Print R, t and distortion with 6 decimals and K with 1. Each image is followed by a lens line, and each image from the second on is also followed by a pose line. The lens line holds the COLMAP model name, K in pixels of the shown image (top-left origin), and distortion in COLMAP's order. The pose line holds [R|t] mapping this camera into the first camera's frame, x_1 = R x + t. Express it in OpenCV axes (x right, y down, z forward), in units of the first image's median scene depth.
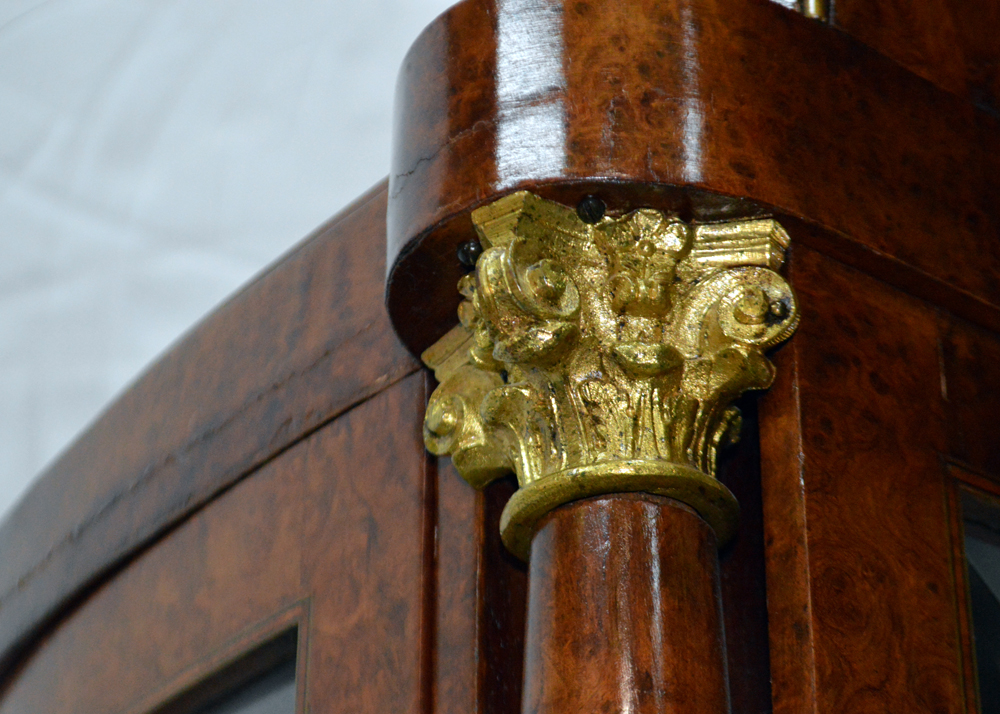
lens RADIAL K [[2376.0, 0, 500.0], [0, 2376.0, 357.0], [0, 0, 1]] dist [-0.007112, -0.091220]
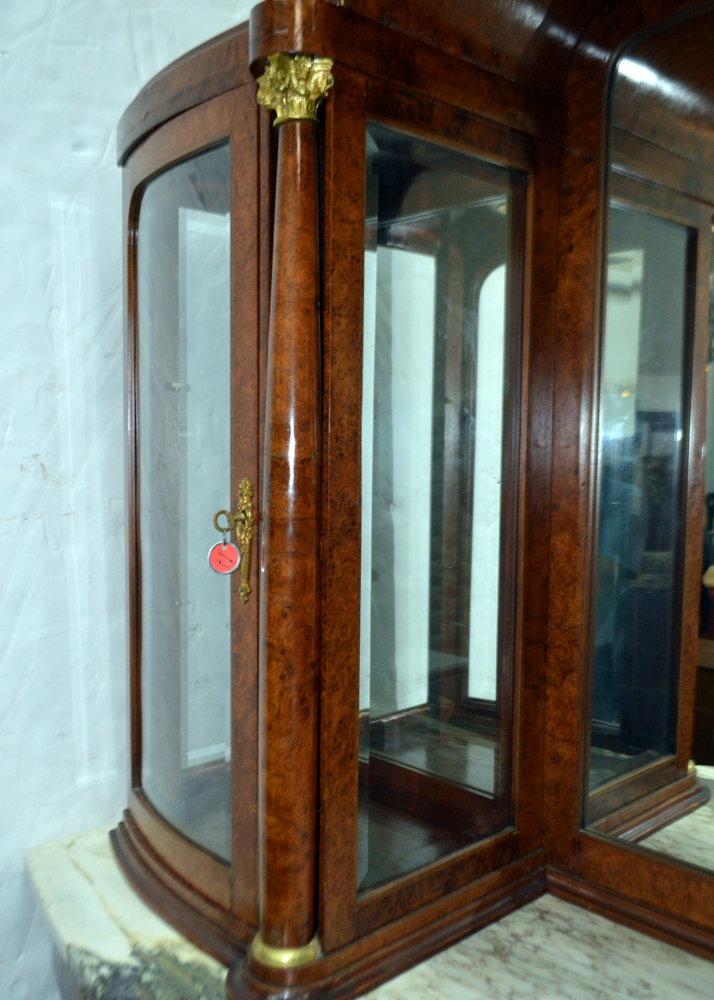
lens RADIAL K [[963.9, 0, 357.0], [0, 963.9, 500.0], [0, 0, 1]] dist [-0.016424, -0.018341]
pose [[0.995774, -0.003027, 0.091788, -0.012275], [-0.048654, 0.830288, 0.555207, -0.401000], [-0.077891, -0.557327, 0.826632, -1.119484]]
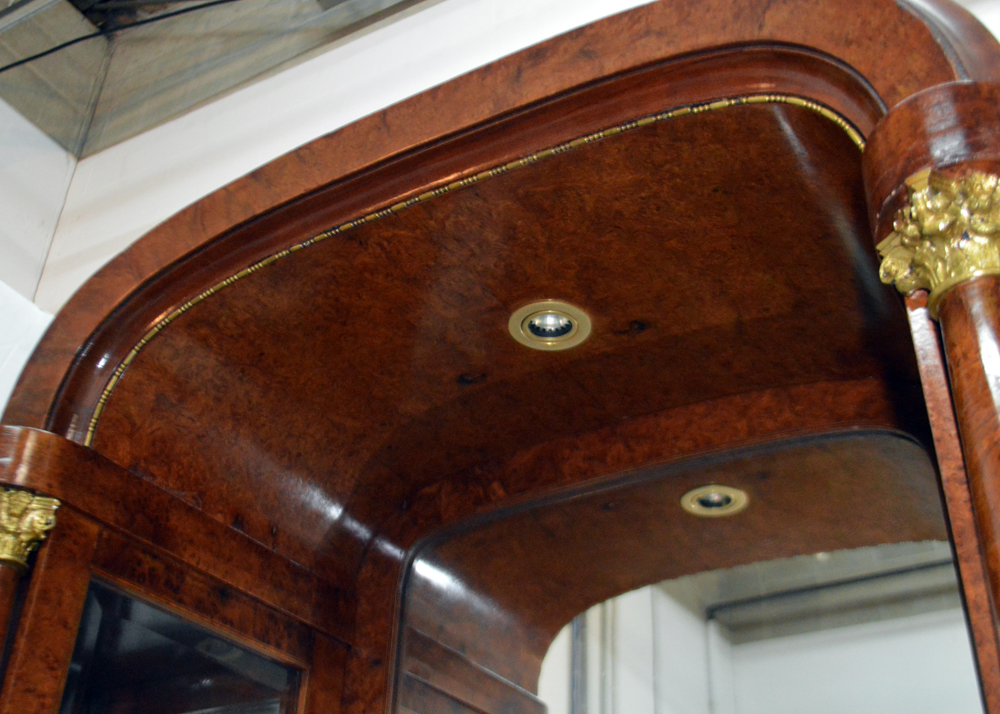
lens RADIAL K [[1088.5, 0, 500.0], [0, 1088.5, 357.0], [0, 0, 1]] dist [-0.012447, -0.028026]
pose [[0.937567, 0.206384, 0.279953, 0.258306], [-0.186157, 0.977688, -0.097321, -0.255882], [-0.293792, 0.039130, 0.955068, -1.005034]]
